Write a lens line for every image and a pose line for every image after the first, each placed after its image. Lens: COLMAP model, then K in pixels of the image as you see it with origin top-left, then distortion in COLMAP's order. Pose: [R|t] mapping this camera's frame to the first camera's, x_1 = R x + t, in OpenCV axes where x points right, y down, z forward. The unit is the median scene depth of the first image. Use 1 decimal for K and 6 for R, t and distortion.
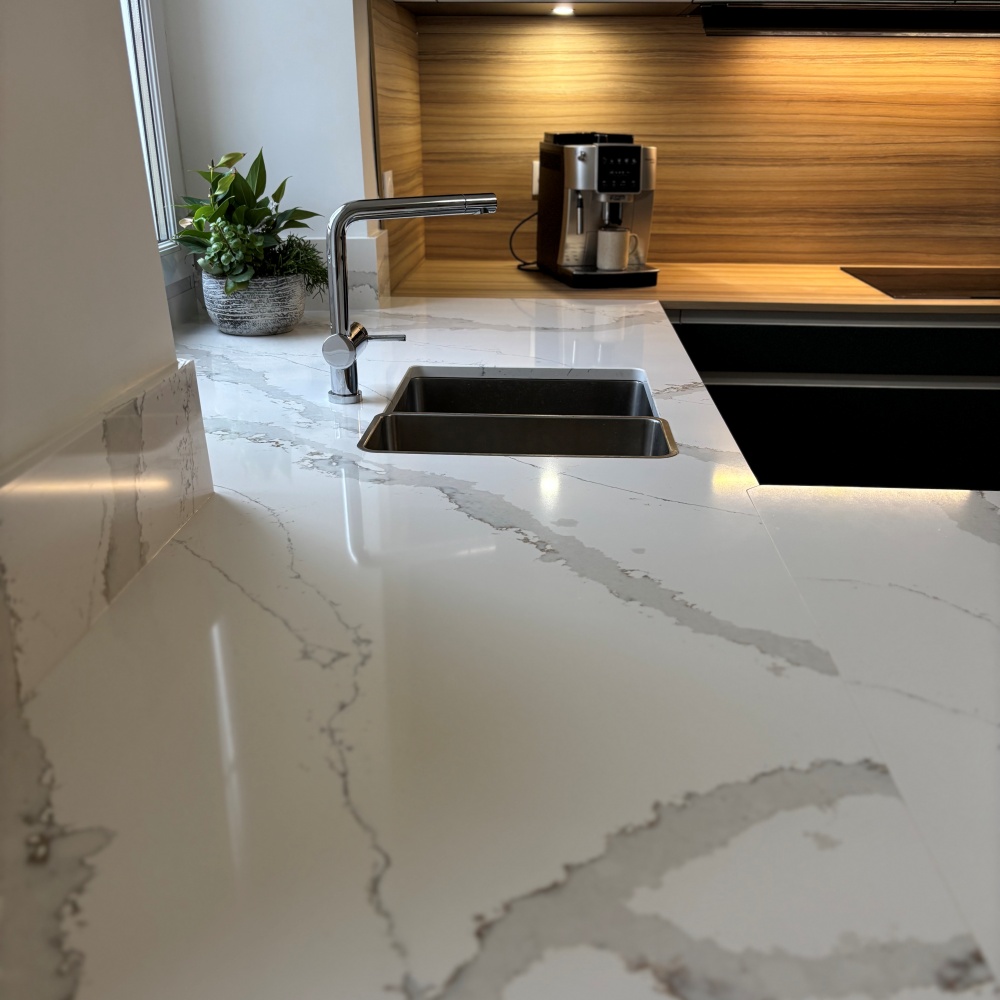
lens RADIAL K [[1061.8, 0, 498.0], [0, 1061.8, 590.2], [0, 0, 1]] dist [0.018034, 0.000000]
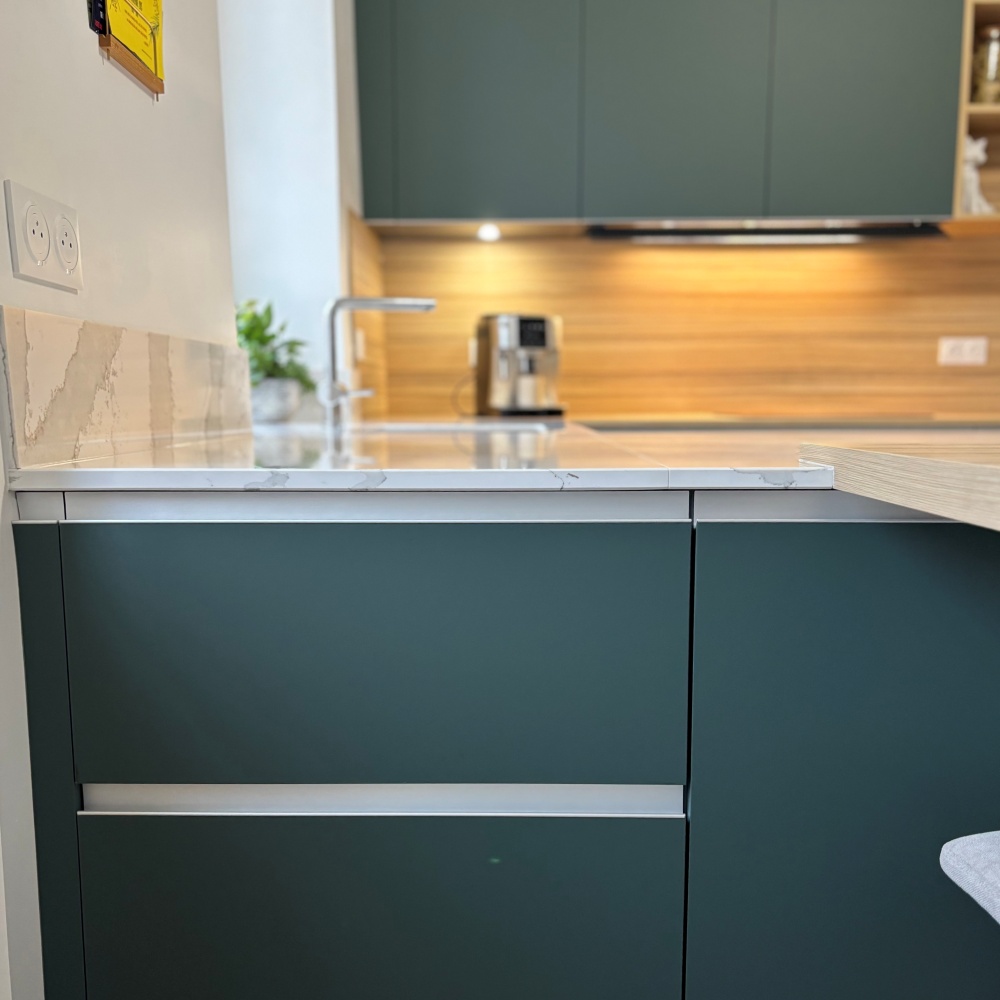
lens RADIAL K [[1061.8, 0, 502.4], [0, 1061.8, 499.8], [0, 0, 1]] dist [0.018034, 0.000000]
pose [[0.998854, -0.014053, 0.045757, 0.011690], [0.027201, 0.953225, -0.301035, 0.202838], [-0.039386, 0.301935, 0.952515, -0.204163]]
